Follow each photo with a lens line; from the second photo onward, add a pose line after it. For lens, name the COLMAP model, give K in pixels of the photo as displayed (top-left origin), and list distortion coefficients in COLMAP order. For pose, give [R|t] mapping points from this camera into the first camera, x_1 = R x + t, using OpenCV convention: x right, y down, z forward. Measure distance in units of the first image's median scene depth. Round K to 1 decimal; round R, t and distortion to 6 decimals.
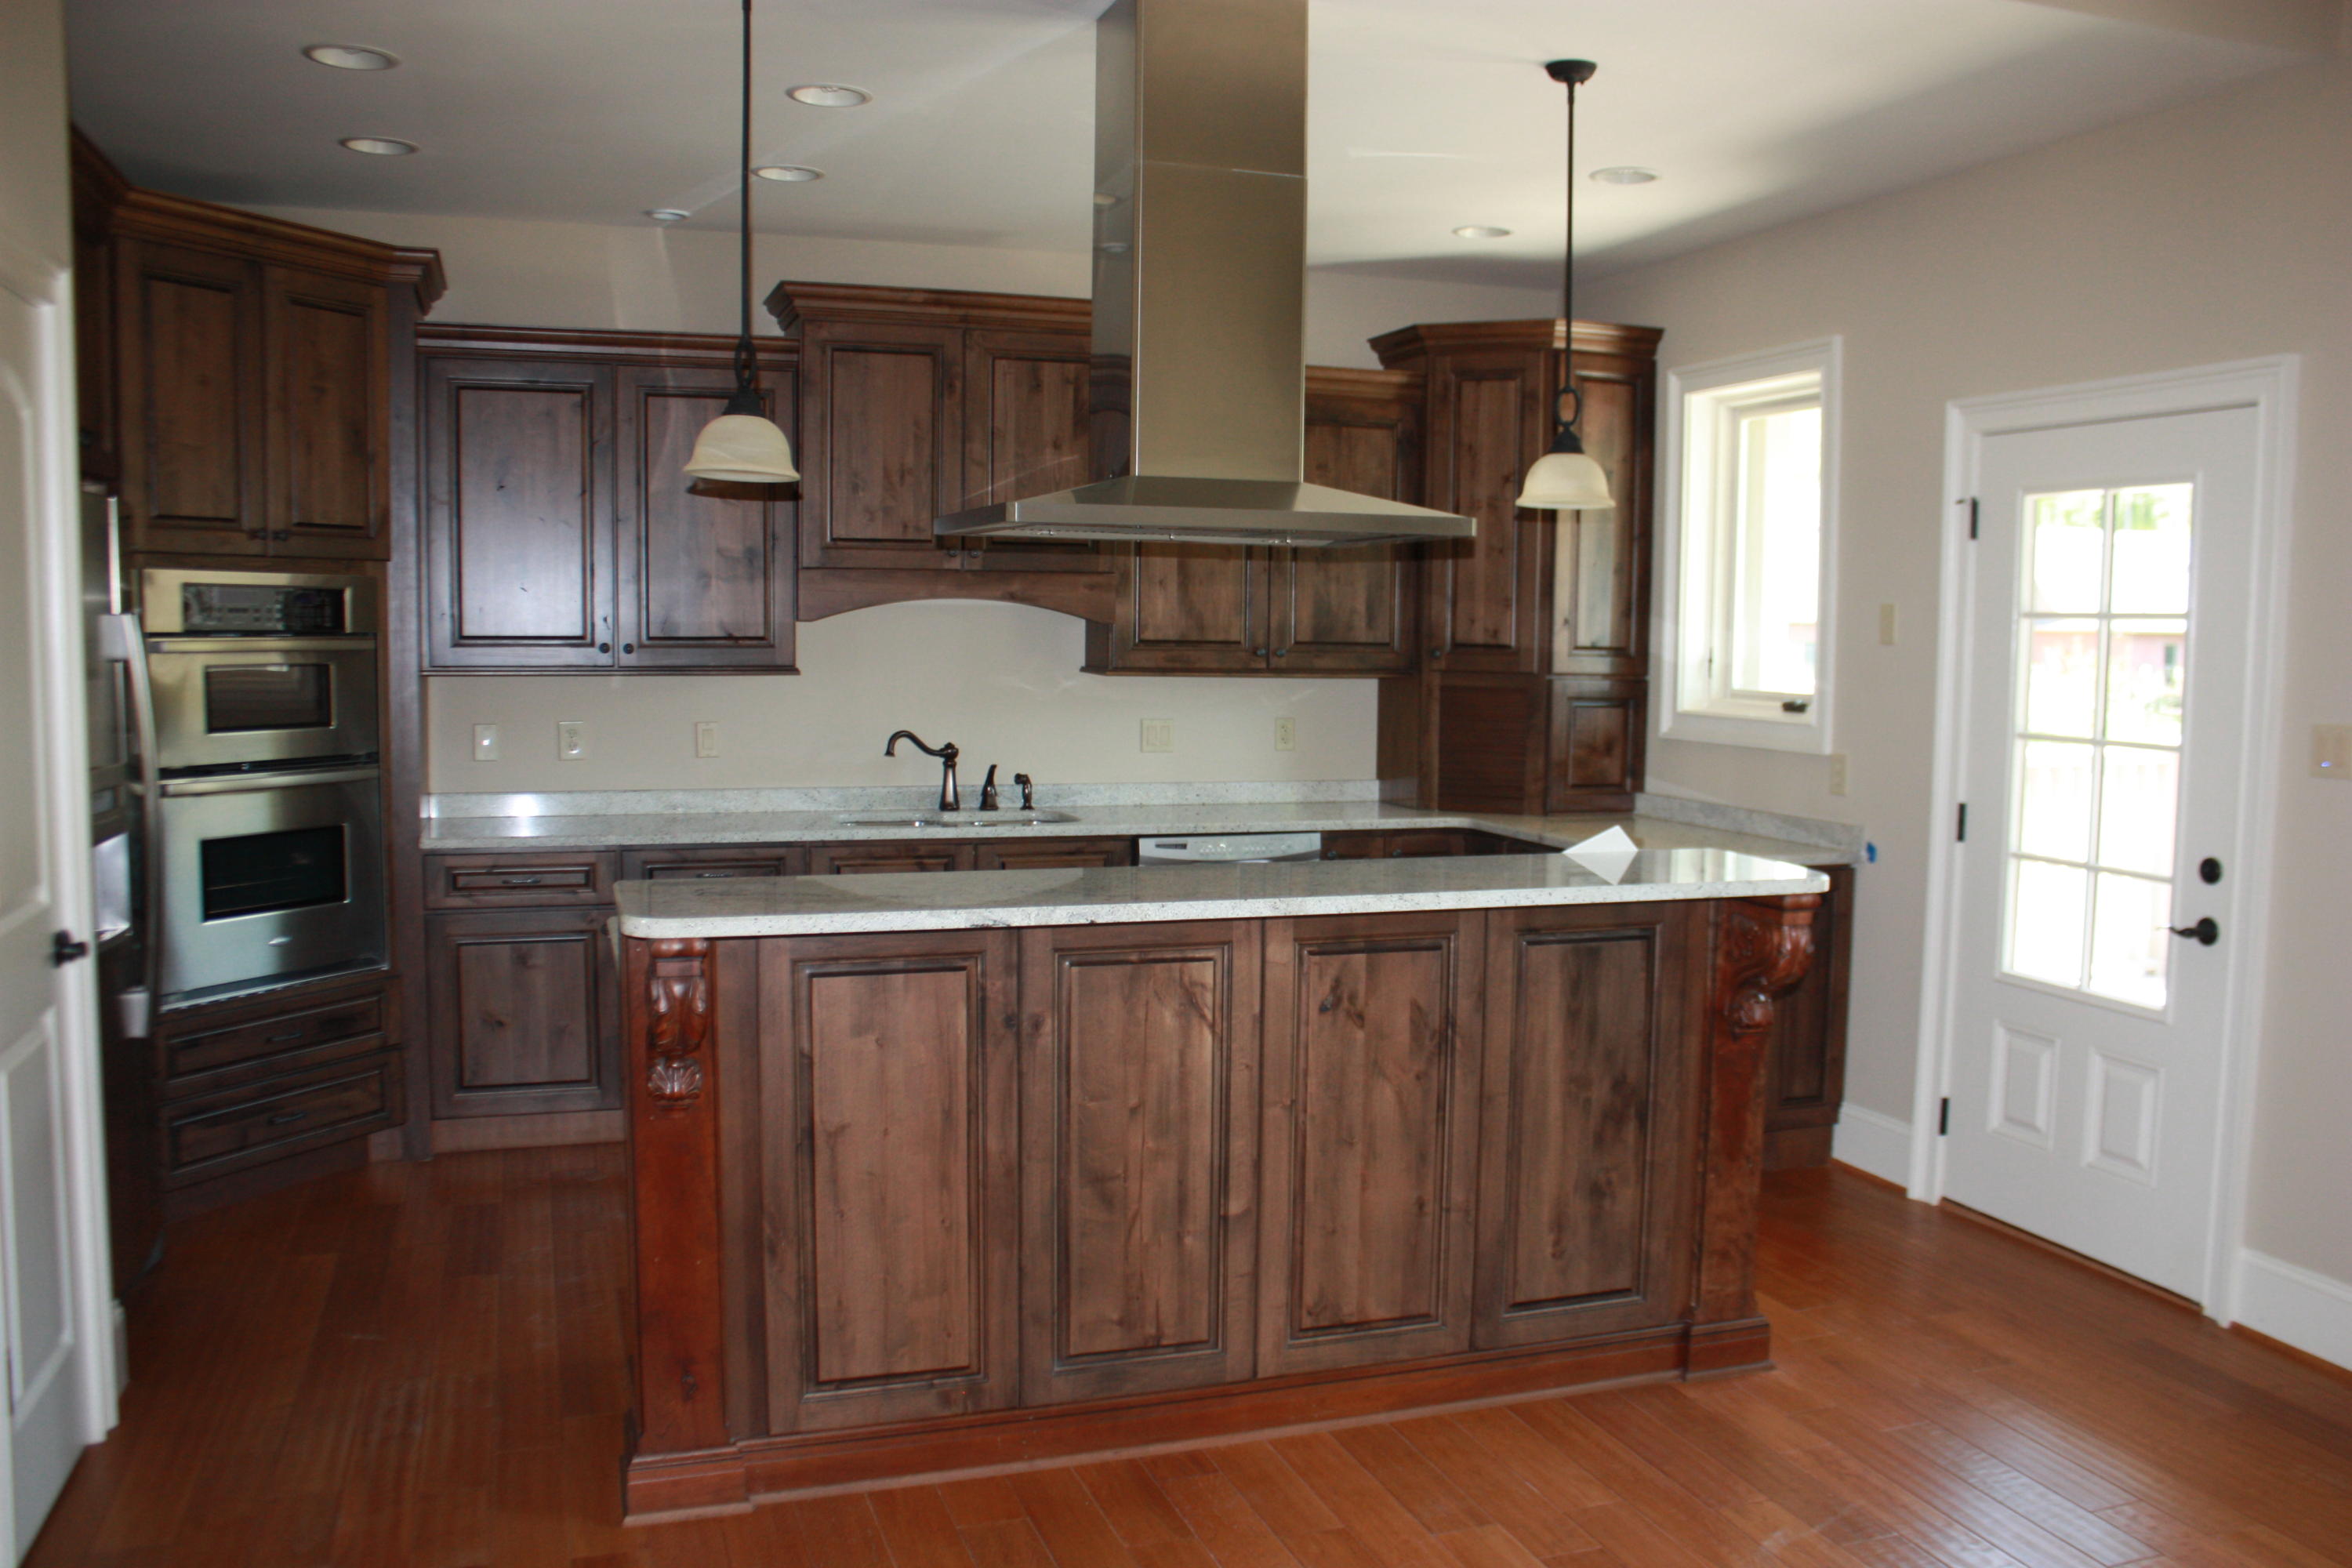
lens RADIAL K [[2034.0, 0, 1265.8], [0, 2034.0, 782.6], [0, 0, 1]] dist [-0.145404, 0.183621]
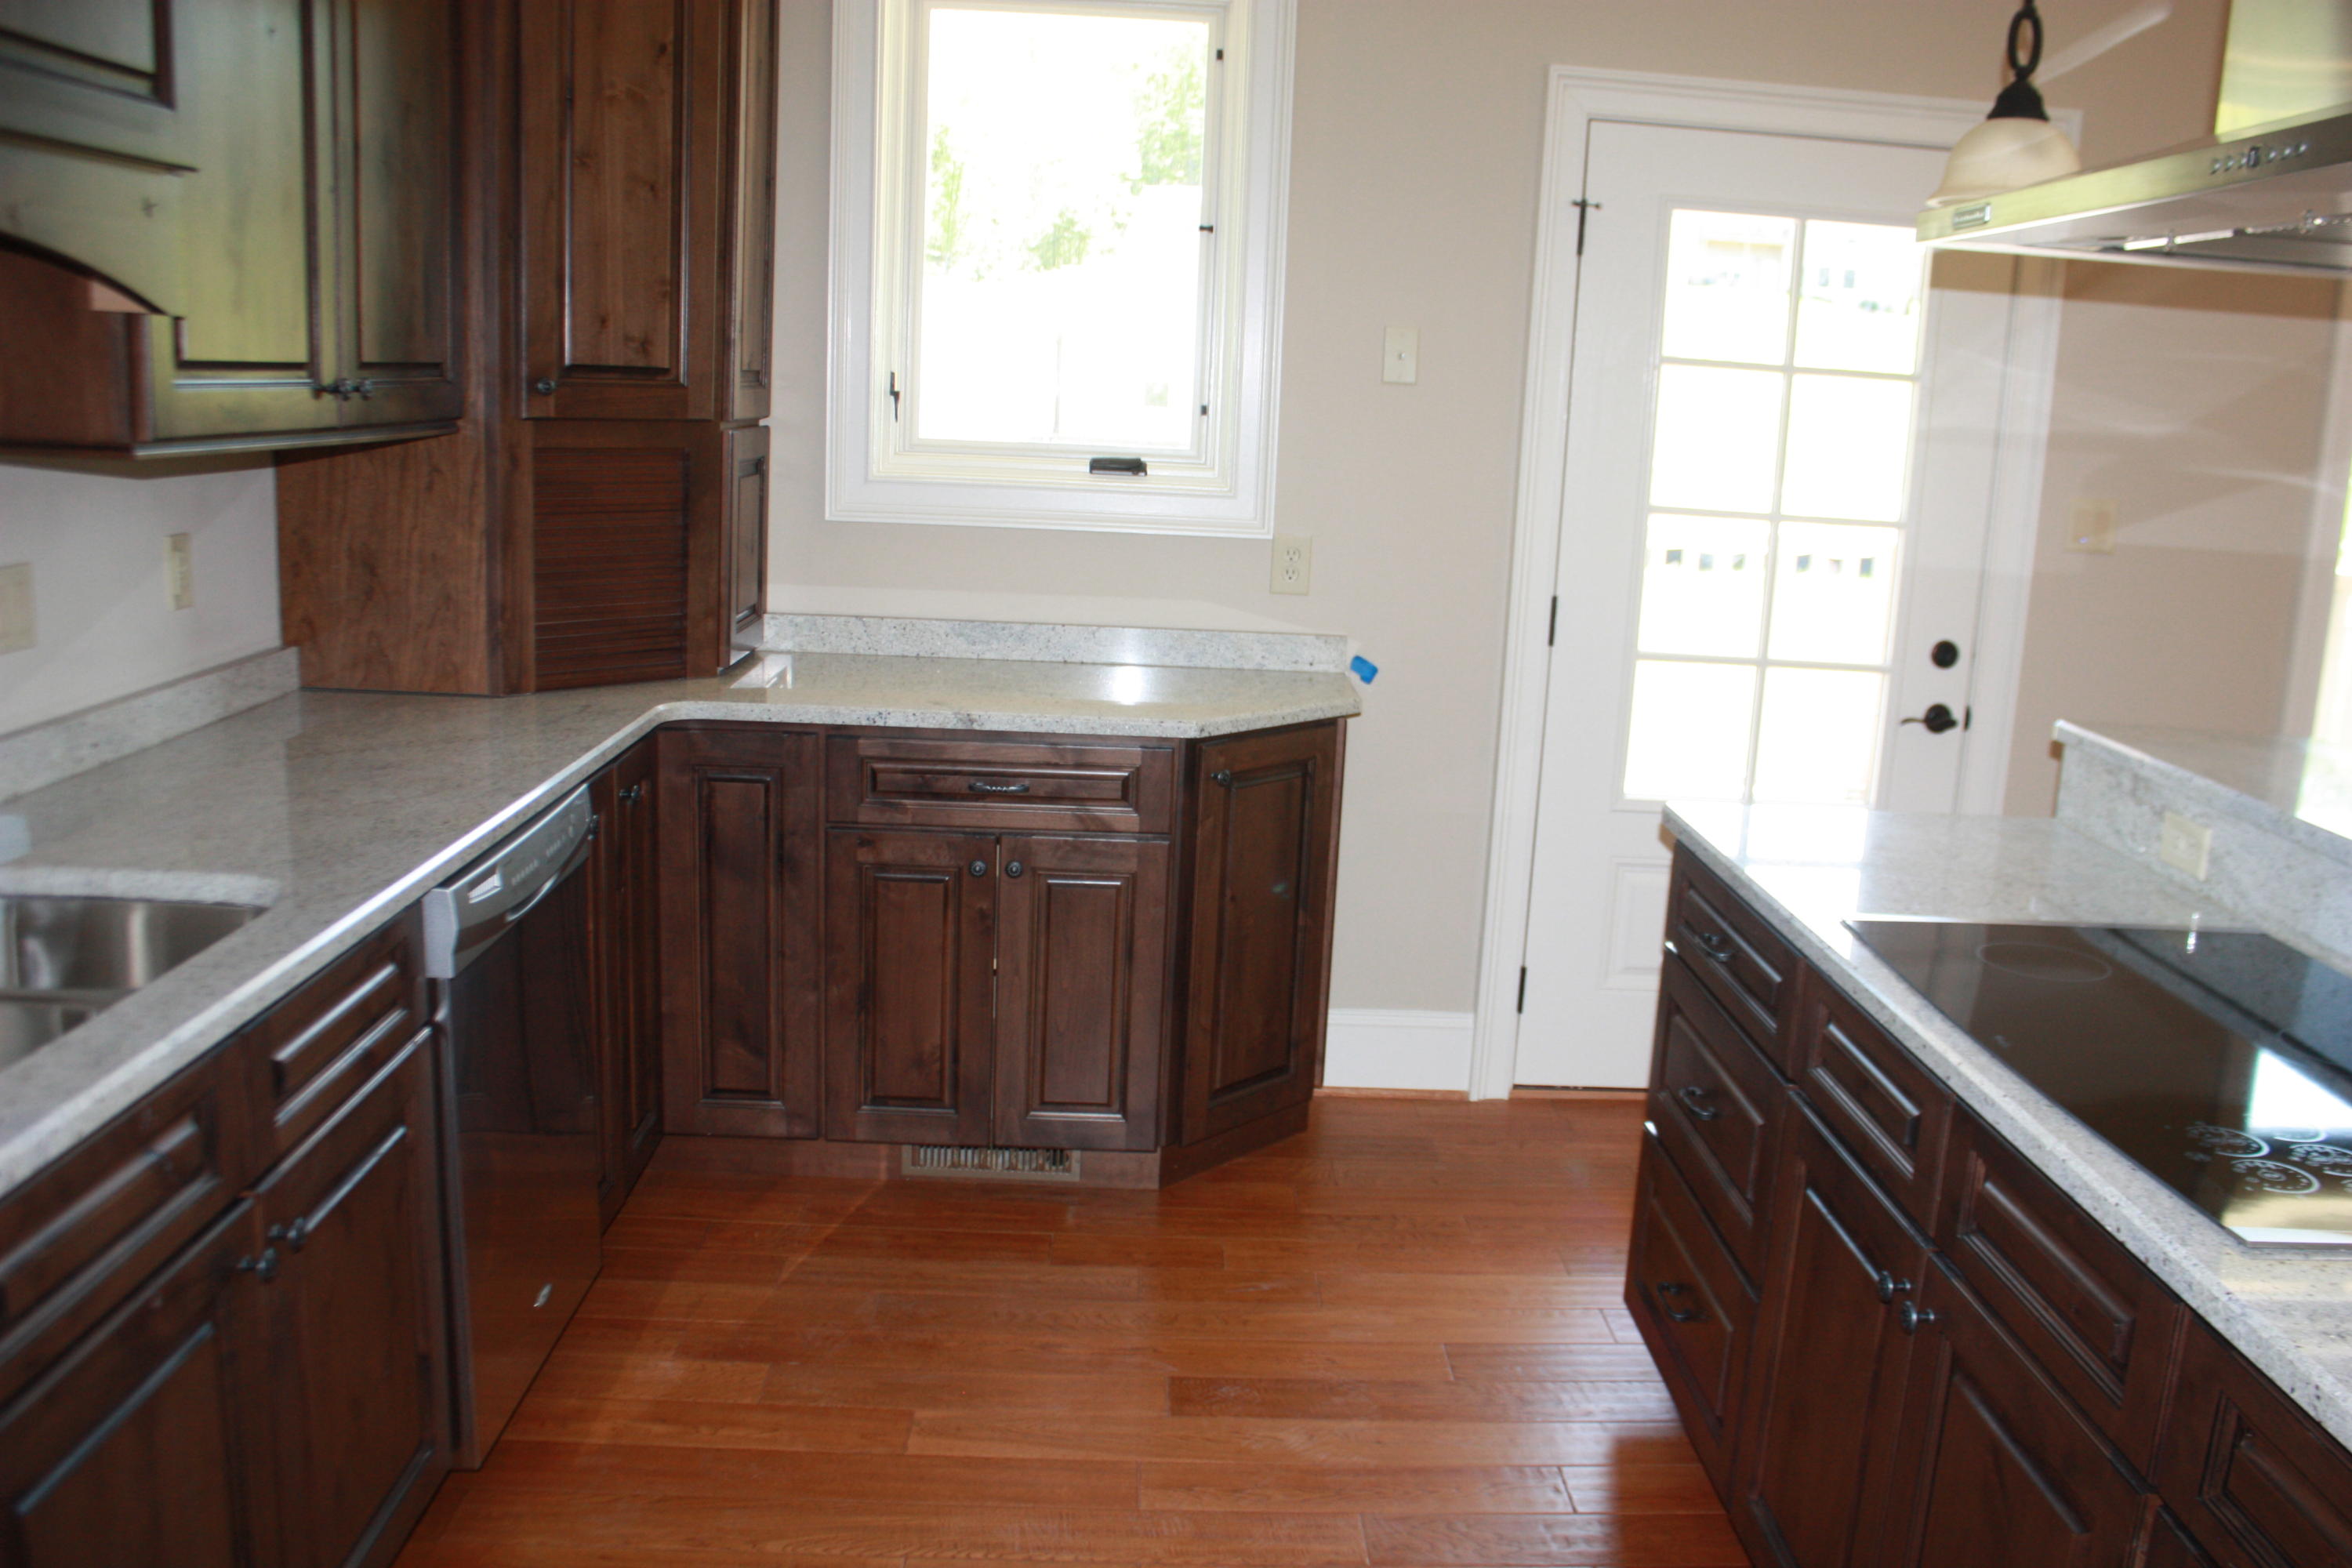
lens RADIAL K [[2034.0, 0, 1265.8], [0, 2034.0, 782.6], [0, 0, 1]] dist [-0.145404, 0.183621]
pose [[0.296530, -0.189521, 0.936030, -0.390015], [0.025972, 0.981350, 0.190469, -0.064021], [-0.954670, -0.032169, 0.295922, 0.771036]]
